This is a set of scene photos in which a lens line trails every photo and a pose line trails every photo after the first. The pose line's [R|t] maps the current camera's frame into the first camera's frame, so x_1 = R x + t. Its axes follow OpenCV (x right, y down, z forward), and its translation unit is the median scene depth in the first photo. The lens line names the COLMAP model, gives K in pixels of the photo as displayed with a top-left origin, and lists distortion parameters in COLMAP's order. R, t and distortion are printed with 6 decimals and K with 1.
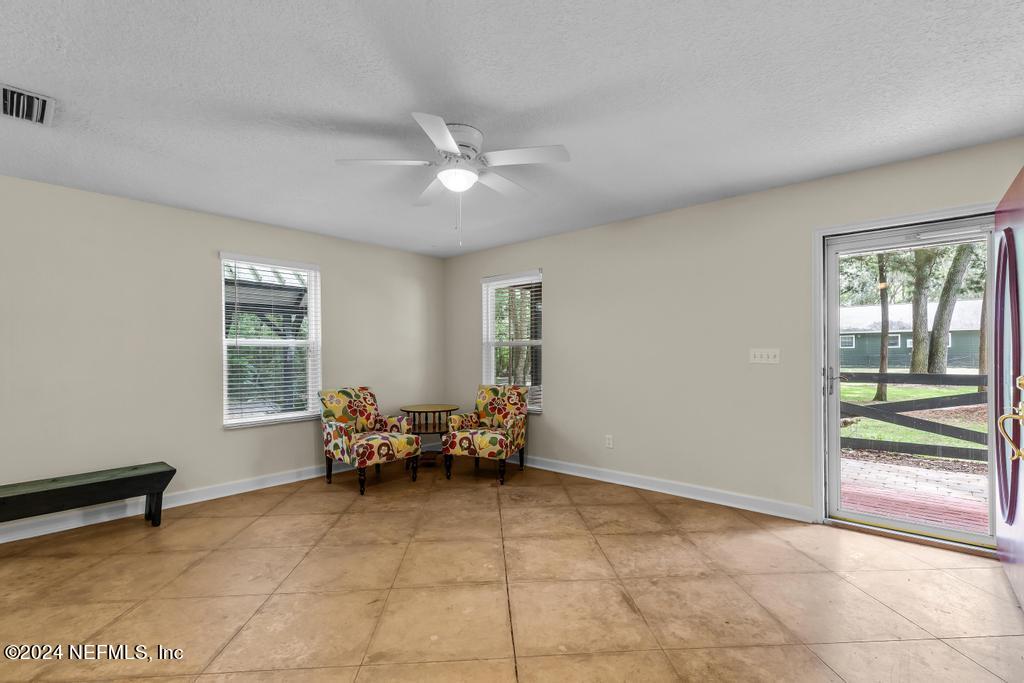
lens RADIAL K [[466.4, 0, 516.3], [0, 466.4, 340.5], [0, 0, 1]] dist [0.002083, 0.000261]
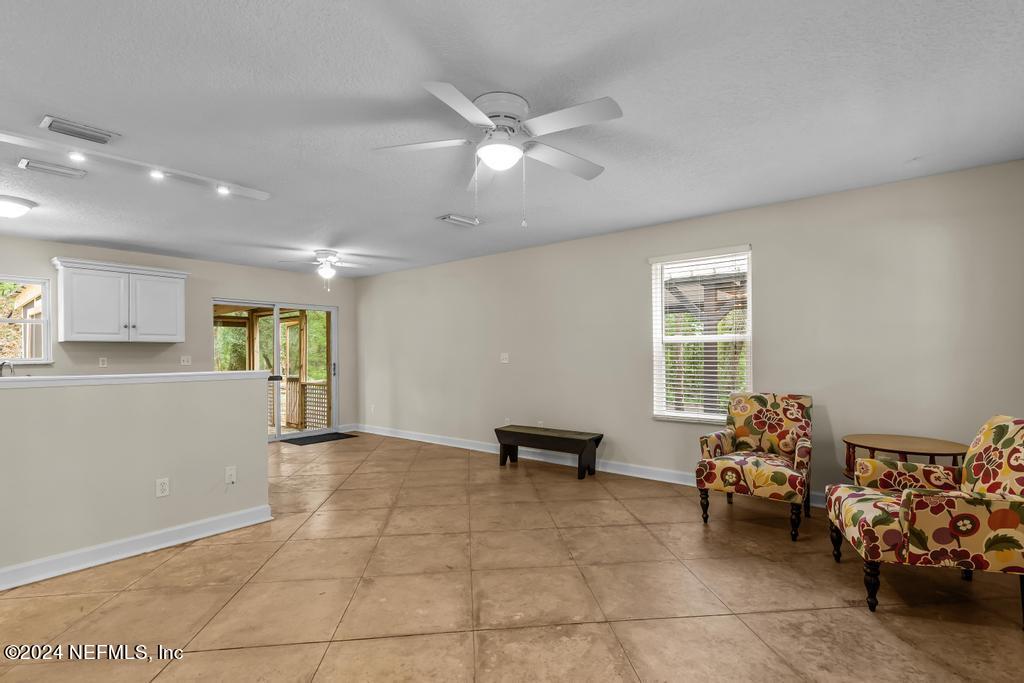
lens RADIAL K [[494.7, 0, 526.1], [0, 494.7, 350.6], [0, 0, 1]] dist [0.003037, 0.000325]
pose [[0.035058, 0.003535, -0.999379, 0.642108], [0.037691, 0.999278, 0.004857, 0.014362], [0.998674, -0.037838, 0.034900, 0.804159]]
